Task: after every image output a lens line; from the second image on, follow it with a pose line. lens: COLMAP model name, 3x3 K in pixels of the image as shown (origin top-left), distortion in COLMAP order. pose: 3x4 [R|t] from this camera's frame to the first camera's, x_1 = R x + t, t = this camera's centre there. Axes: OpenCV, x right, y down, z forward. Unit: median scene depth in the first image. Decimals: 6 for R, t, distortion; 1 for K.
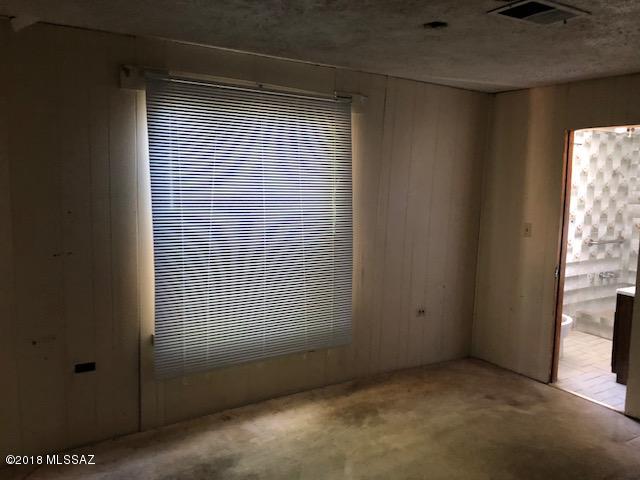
lens RADIAL K [[530.9, 0, 320.0], [0, 530.9, 240.0], [0, 0, 1]] dist [0.011962, 0.011102]
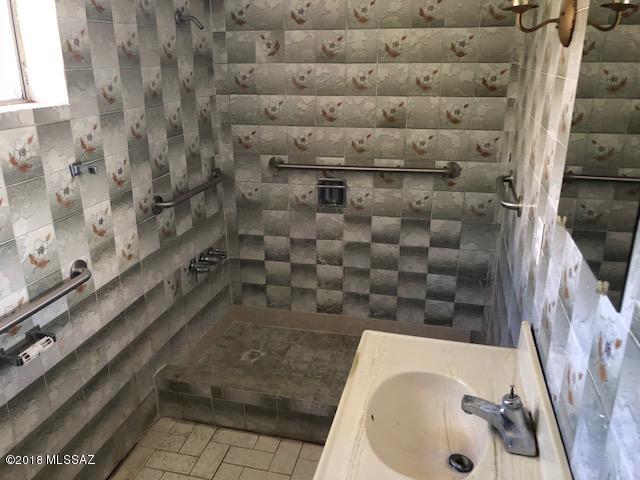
lens RADIAL K [[530.9, 0, 320.0], [0, 530.9, 240.0], [0, 0, 1]] dist [0.011962, 0.011102]
pose [[0.721731, -0.250212, 0.645367, 0.328839], [0.101137, 0.960491, 0.259284, -0.058748], [-0.684745, -0.121862, 0.718522, 0.620993]]
